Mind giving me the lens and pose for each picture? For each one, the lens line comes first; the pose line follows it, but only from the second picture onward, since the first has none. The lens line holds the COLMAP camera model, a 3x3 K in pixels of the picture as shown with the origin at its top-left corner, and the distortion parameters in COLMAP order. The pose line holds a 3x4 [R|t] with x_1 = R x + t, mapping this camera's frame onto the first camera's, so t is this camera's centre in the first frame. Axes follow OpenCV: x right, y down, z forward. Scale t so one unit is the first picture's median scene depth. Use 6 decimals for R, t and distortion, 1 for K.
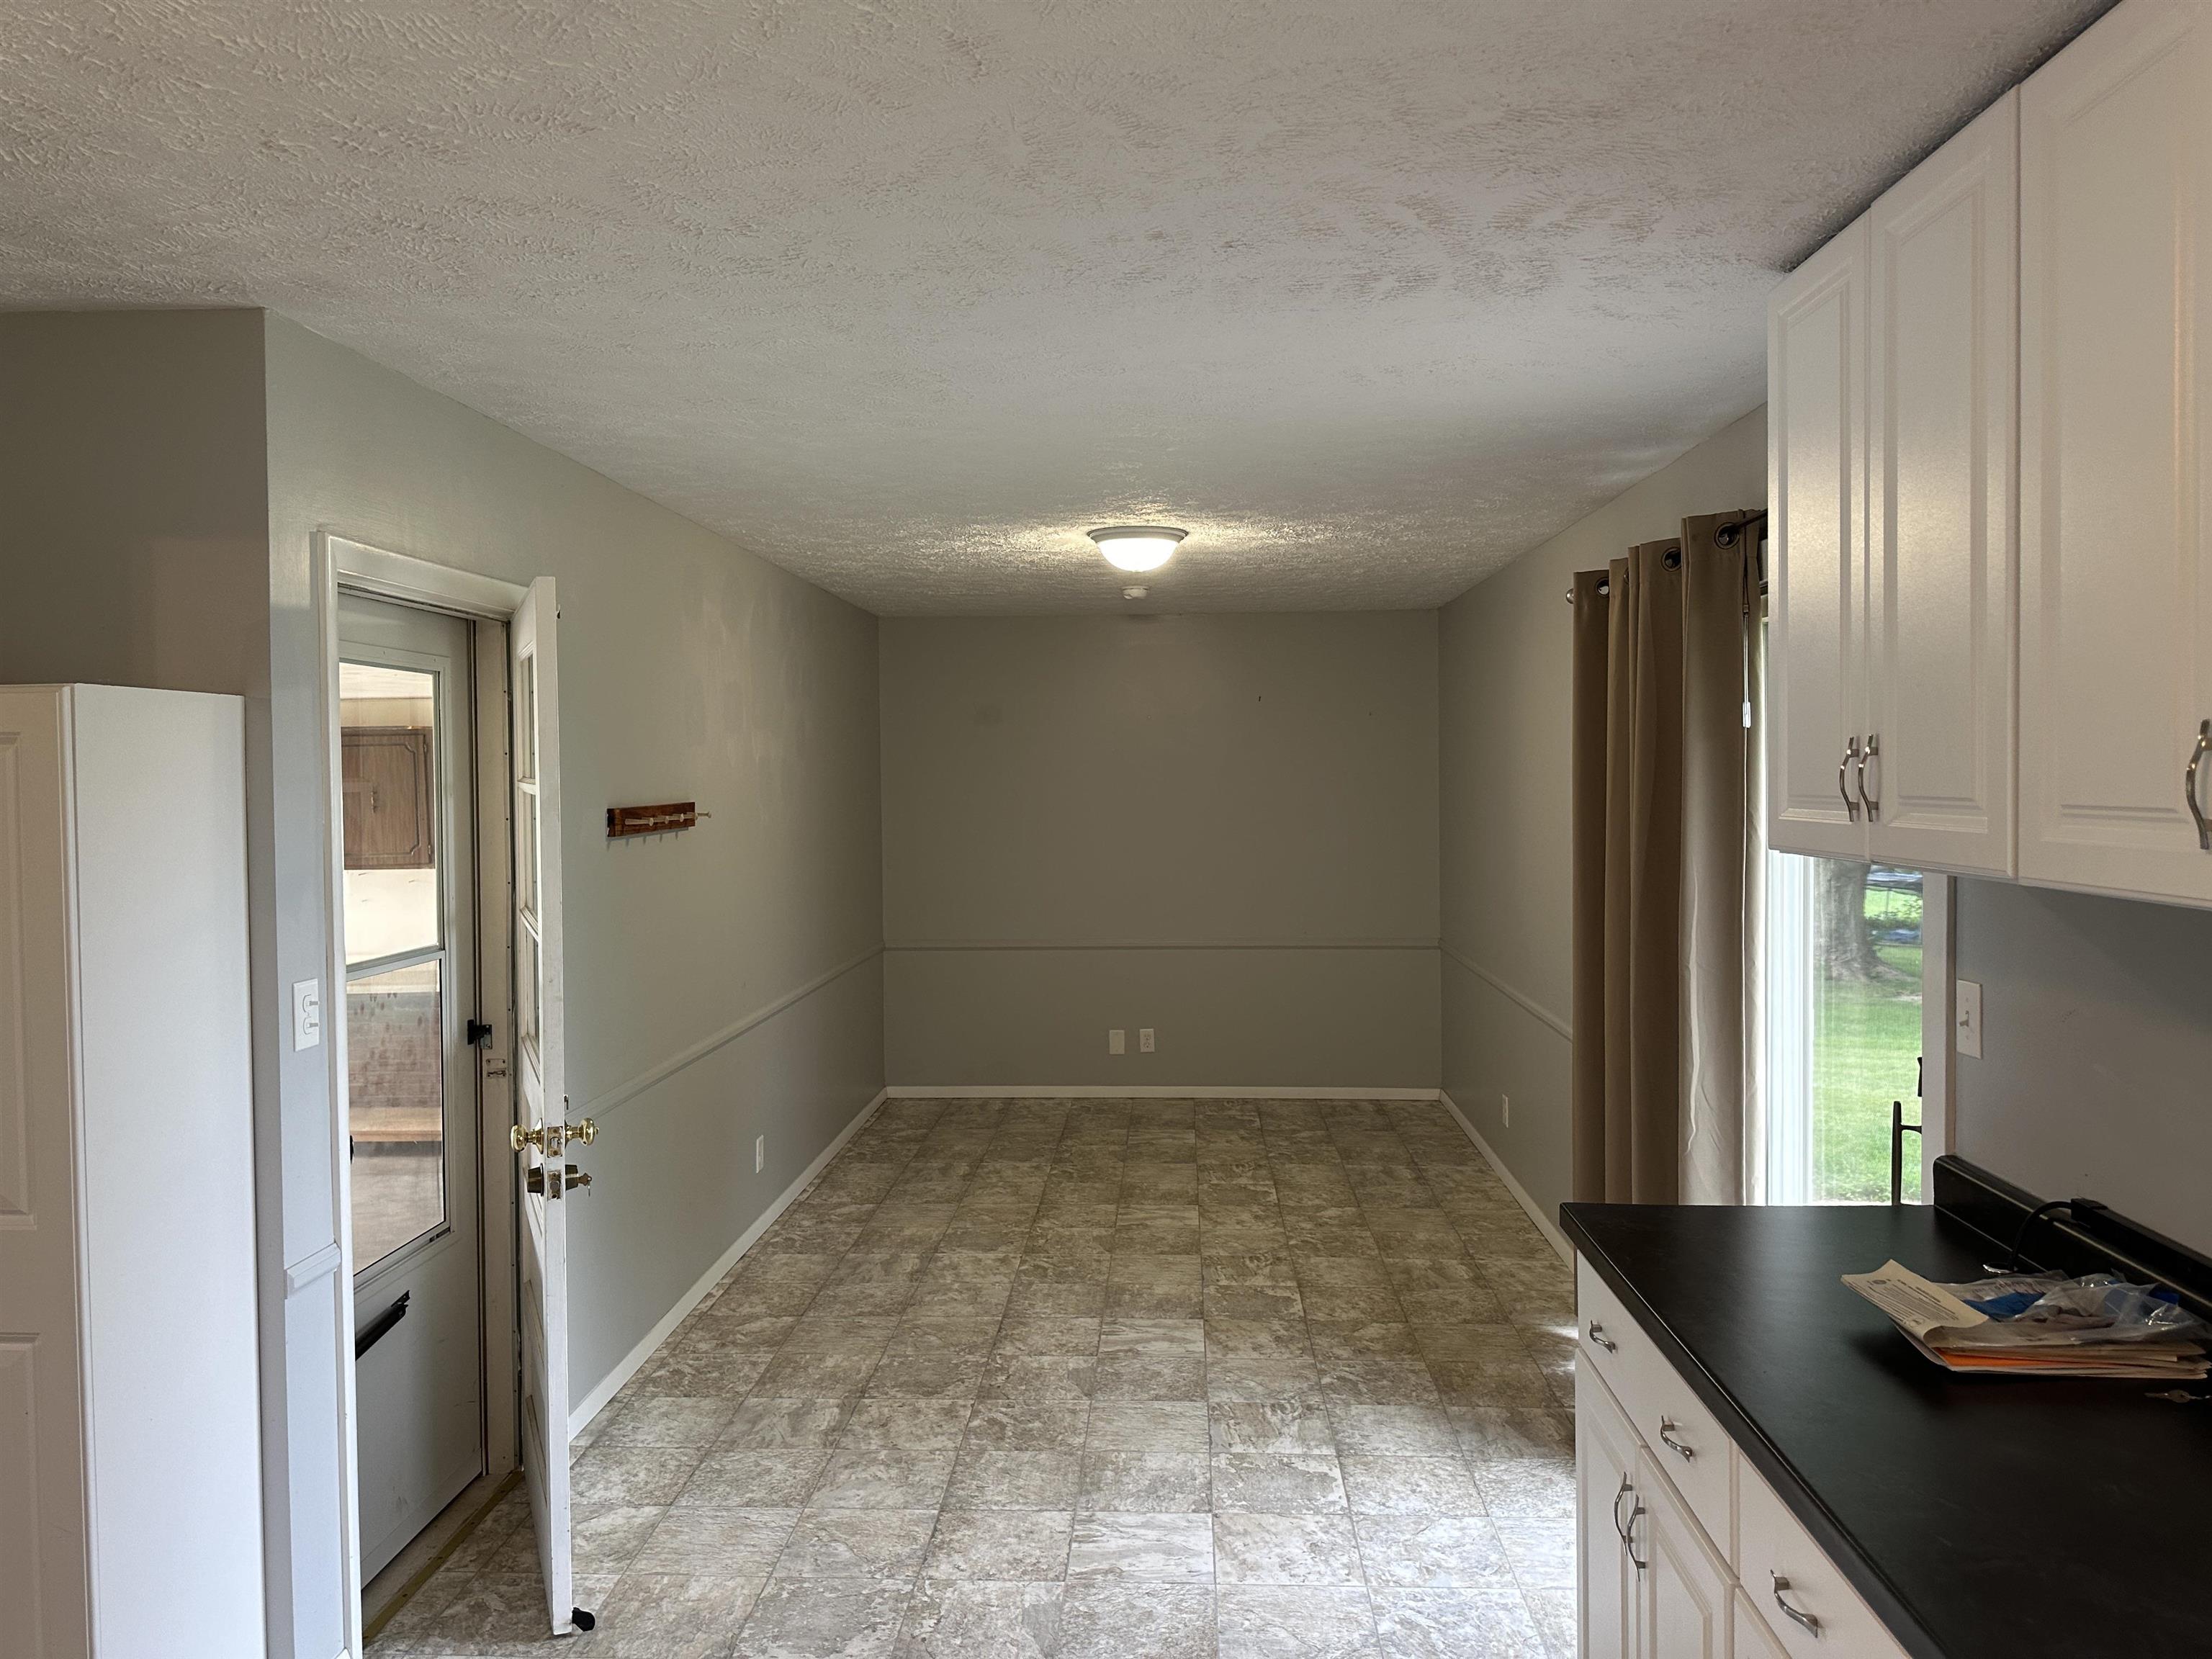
lens RADIAL K [[1571.8, 0, 1095.5], [0, 1571.8, 806.9], [0, 0, 1]] dist [0.044978, -0.054832]
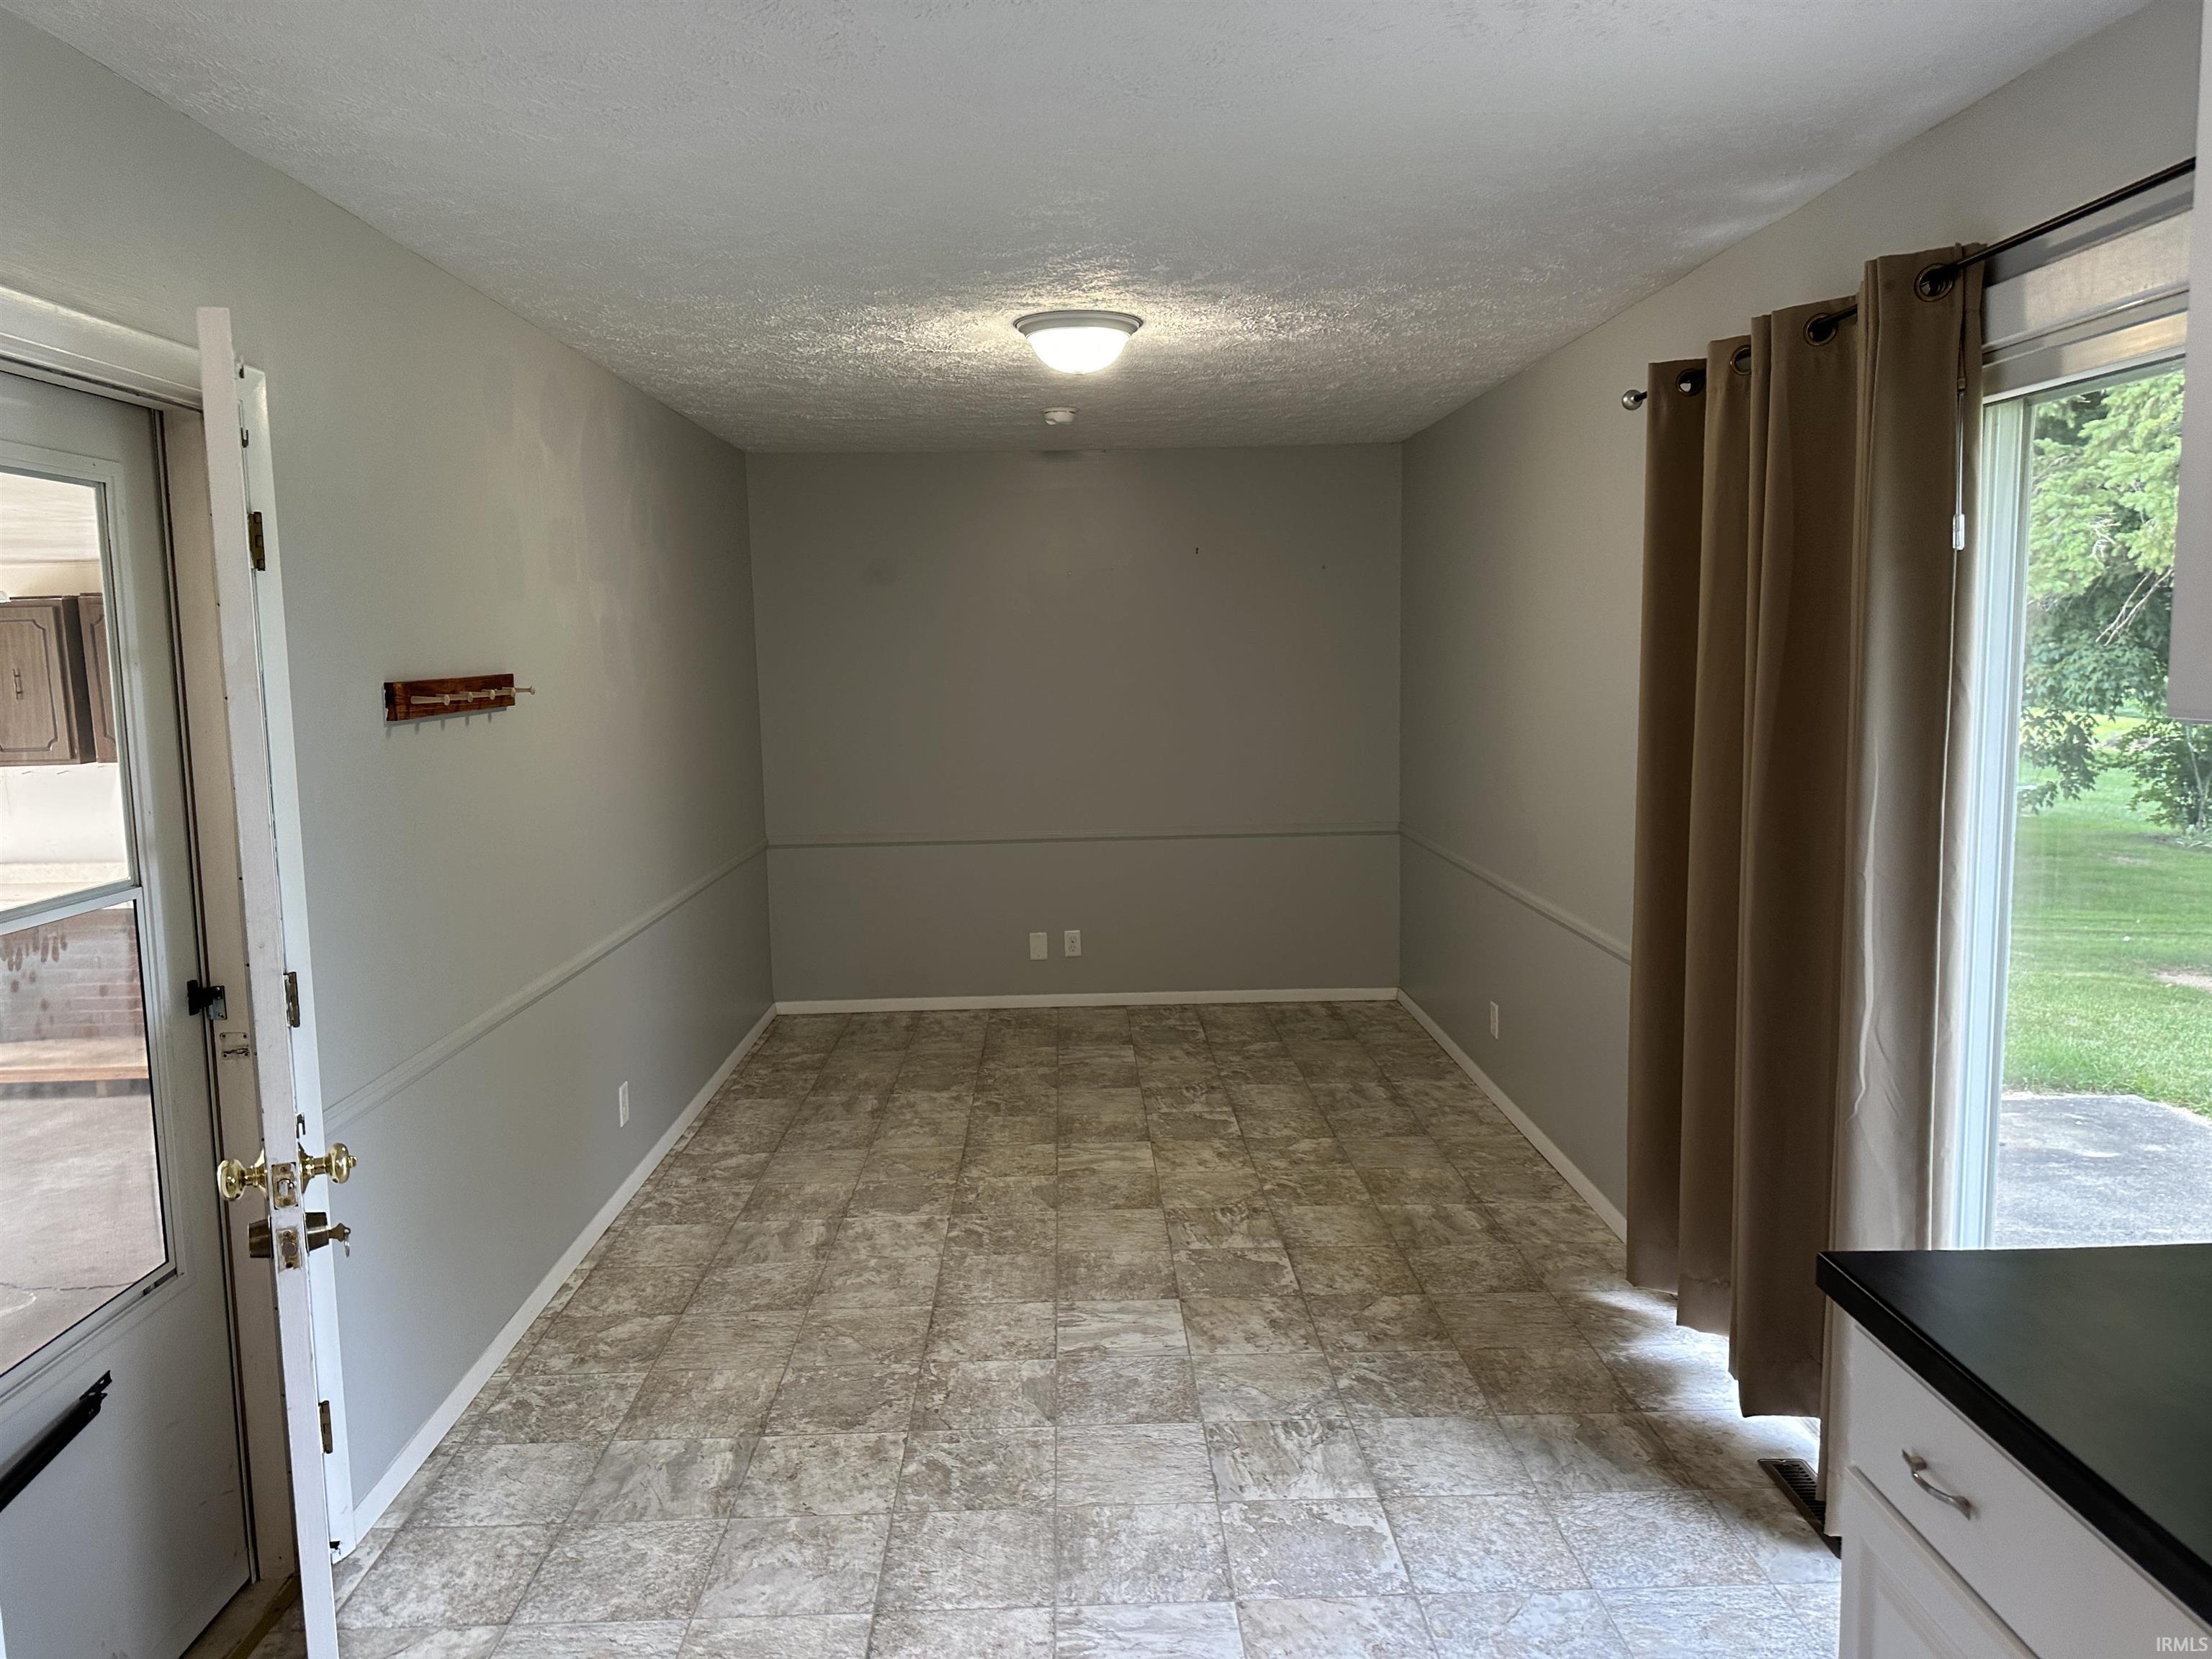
lens RADIAL K [[1571.8, 0, 1091.6], [0, 1571.8, 841.1], [0, 0, 1]] dist [0.044978, -0.054832]
pose [[0.997124, -0.019980, 0.073108, -0.034700], [0.012460, 0.994715, 0.101912, 0.003354], [-0.074758, -0.100708, 0.992103, 0.227831]]
